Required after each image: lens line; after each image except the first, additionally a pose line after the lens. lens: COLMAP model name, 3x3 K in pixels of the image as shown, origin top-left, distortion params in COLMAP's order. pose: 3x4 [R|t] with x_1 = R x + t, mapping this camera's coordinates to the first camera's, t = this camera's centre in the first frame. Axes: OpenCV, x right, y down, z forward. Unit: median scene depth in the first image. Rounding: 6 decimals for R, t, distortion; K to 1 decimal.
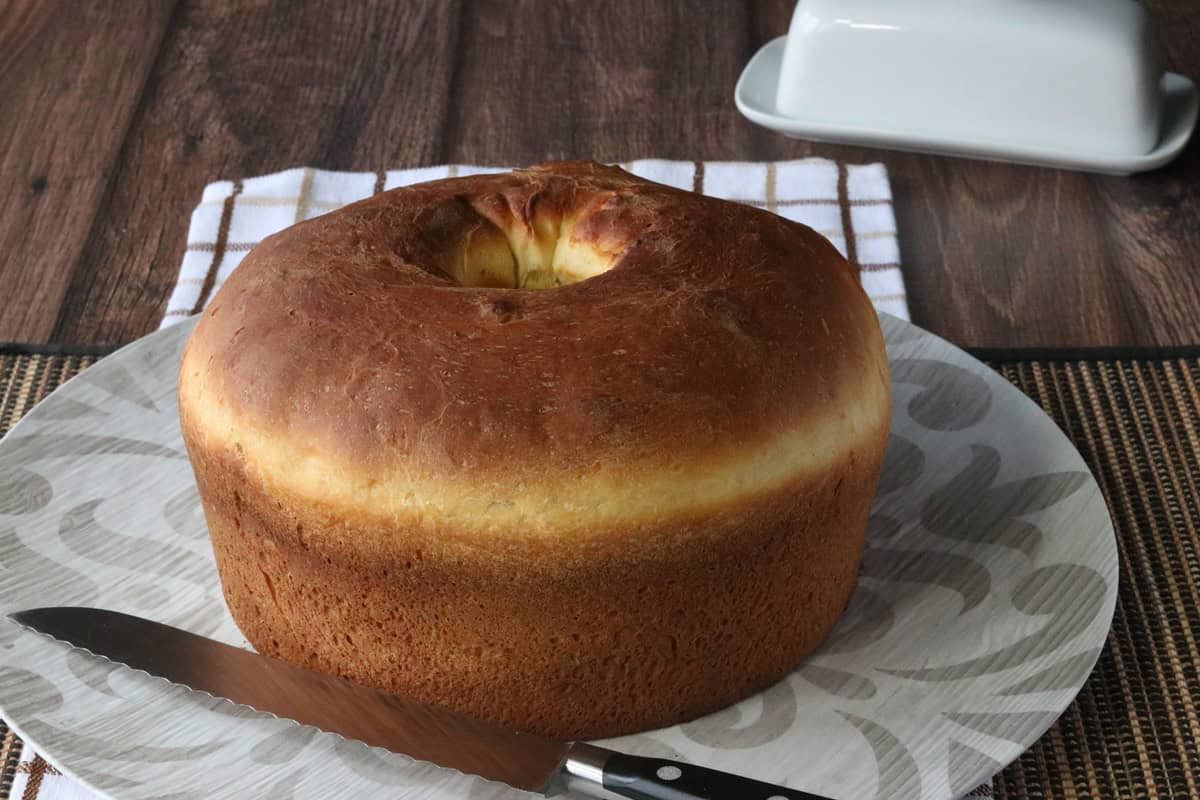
lens RADIAL K [[3100.3, 0, 602.8], [0, 3100.3, 406.2], [0, 0, 1]] dist [-0.120247, 0.000000]
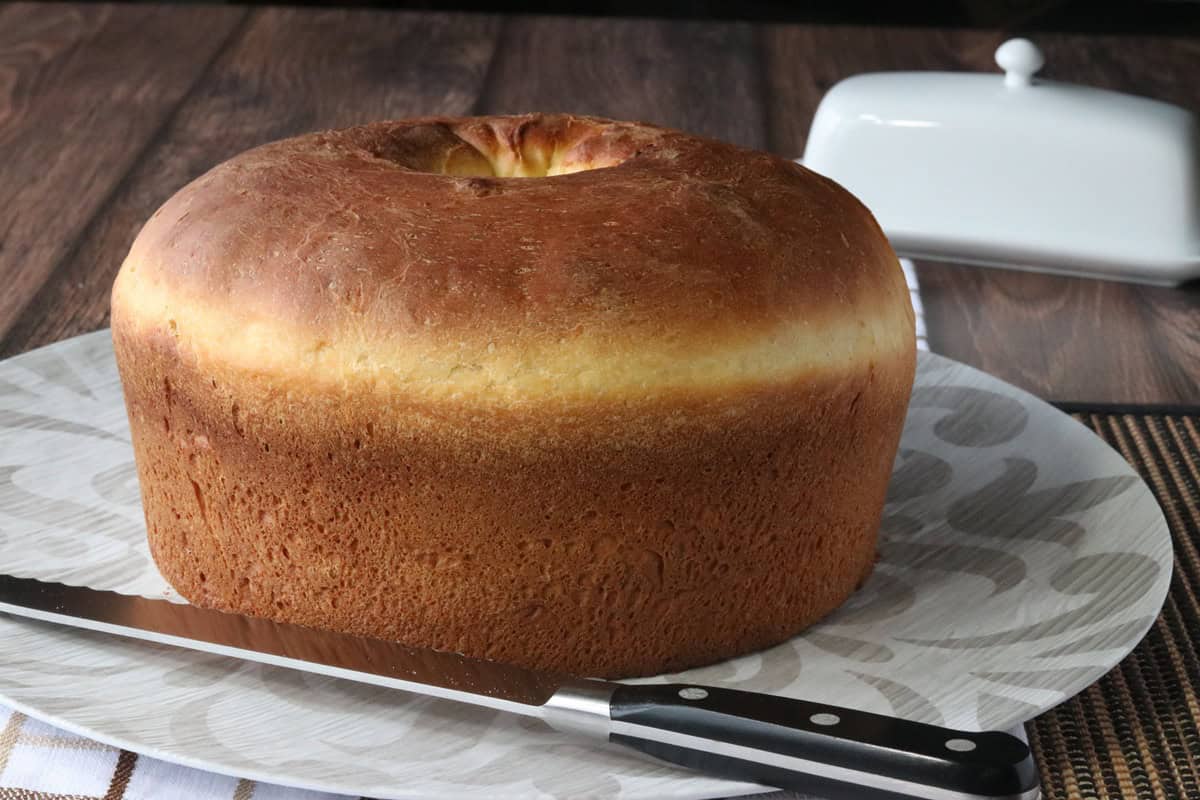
lens RADIAL K [[3100.3, 0, 596.4], [0, 3100.3, 395.1], [0, 0, 1]] dist [-0.120247, 0.000000]
pose [[0.999227, 0.037788, -0.010870, 0.012666], [-0.039169, 0.980848, -0.190797, 0.195201], [0.003452, 0.191075, 0.981569, 0.143920]]
